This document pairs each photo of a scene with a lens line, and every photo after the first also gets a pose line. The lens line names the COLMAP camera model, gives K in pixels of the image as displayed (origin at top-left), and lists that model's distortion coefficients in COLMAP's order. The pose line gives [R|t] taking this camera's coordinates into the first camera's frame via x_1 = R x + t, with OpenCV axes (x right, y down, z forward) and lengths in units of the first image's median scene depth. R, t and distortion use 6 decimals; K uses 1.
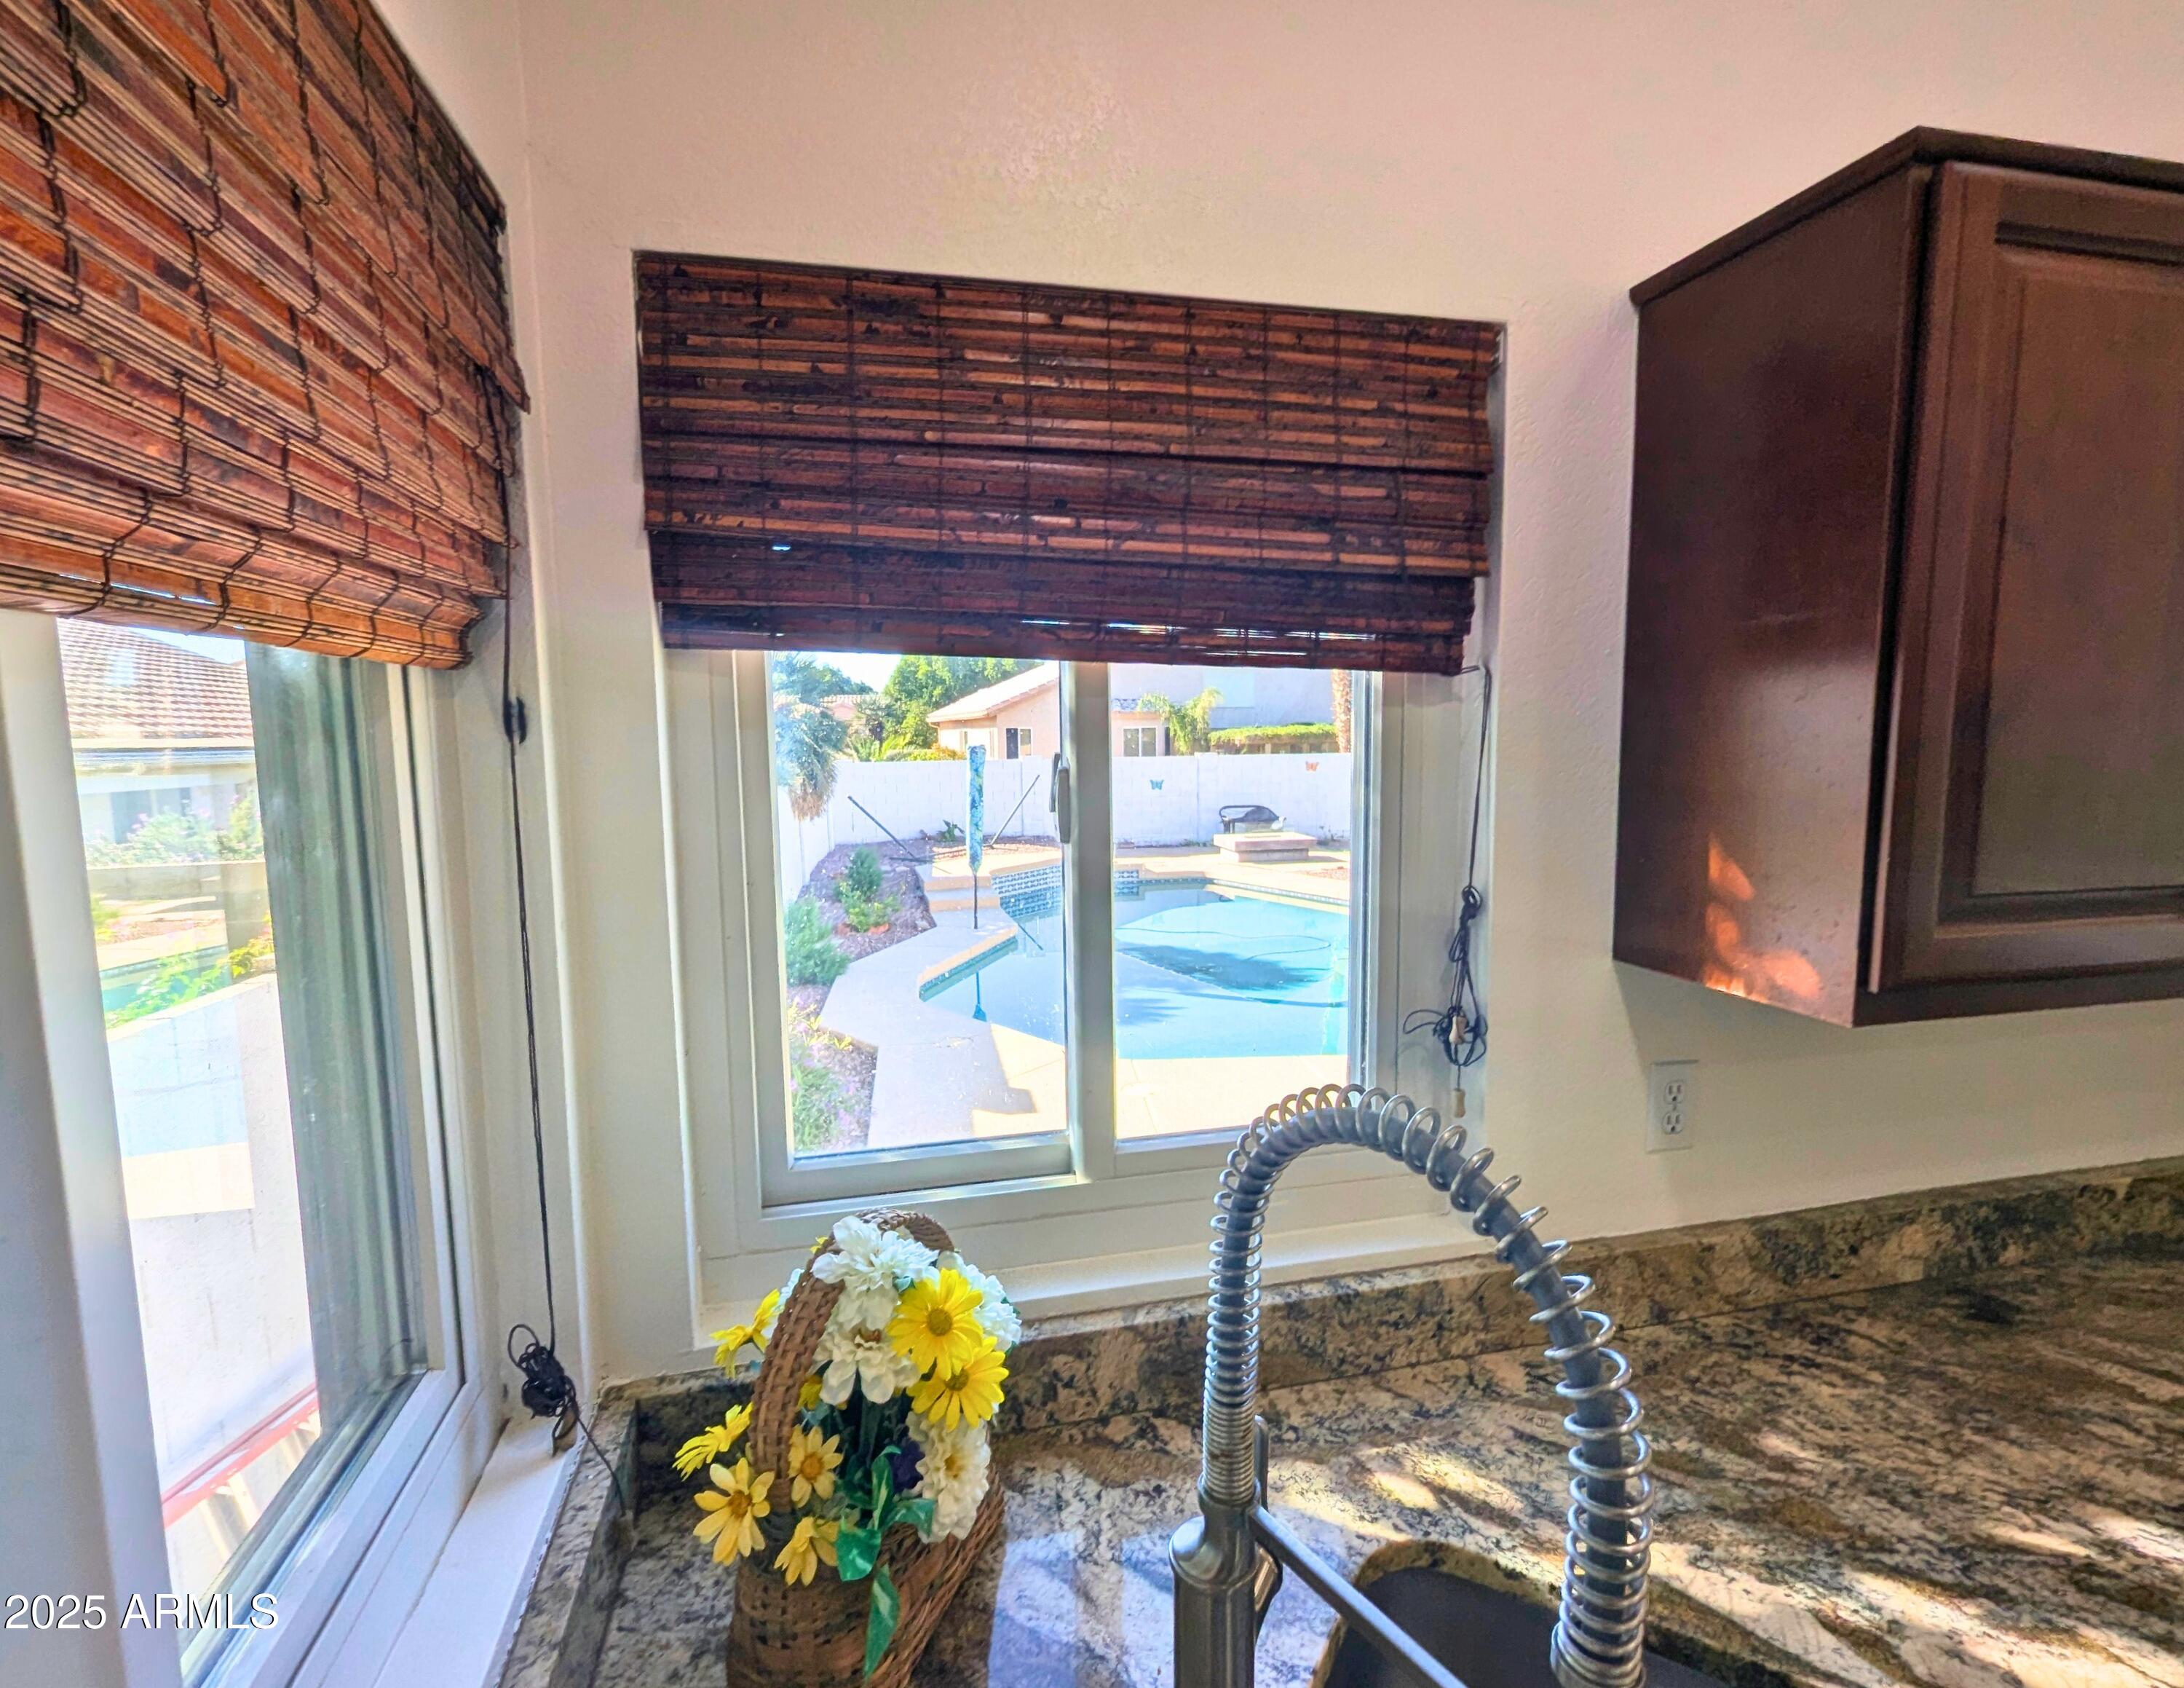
lens RADIAL K [[1018.5, 0, 1076.8], [0, 1018.5, 850.1], [0, 0, 1]] dist [0.003310, -0.002908]
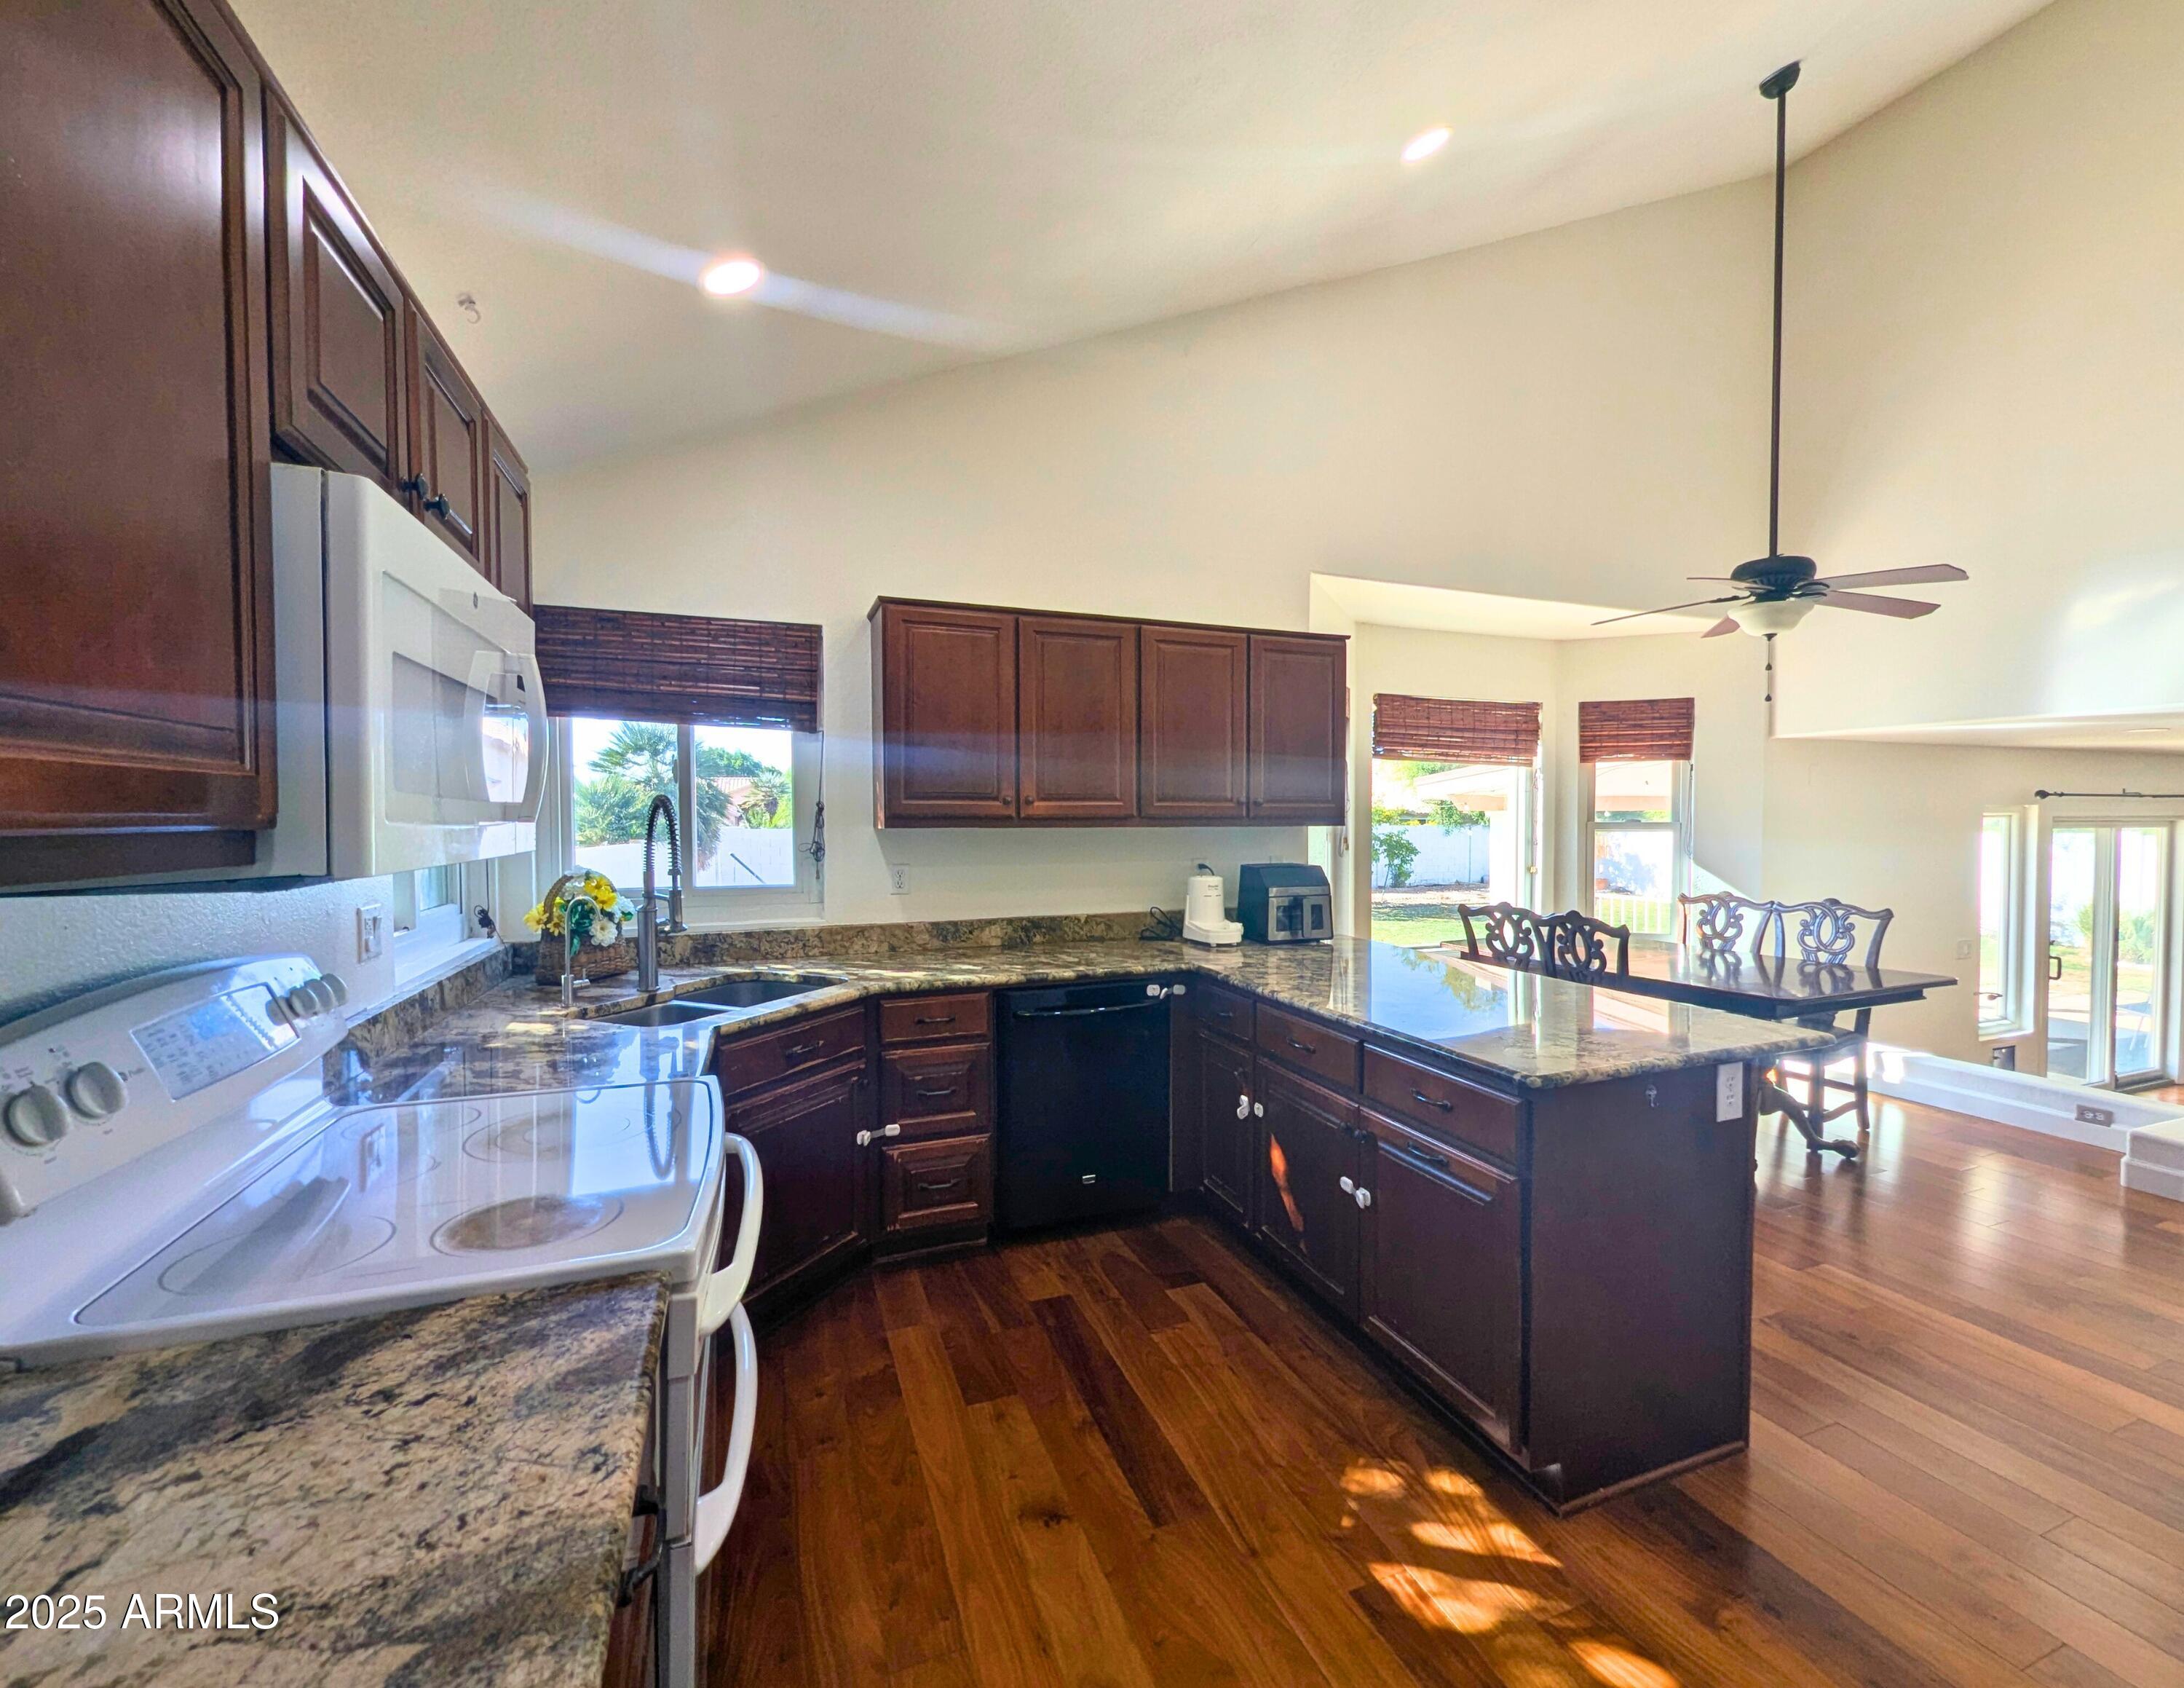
lens RADIAL K [[906.4, 0, 1111.2], [0, 906.4, 844.5], [0, 0, 1]] dist [0.003710, -0.000096]
pose [[0.989041, 0.008041, 0.147422, 0.917228], [0.004560, 0.996376, -0.084933, 0.431612], [-0.147571, 0.084674, 0.985420, -1.936113]]
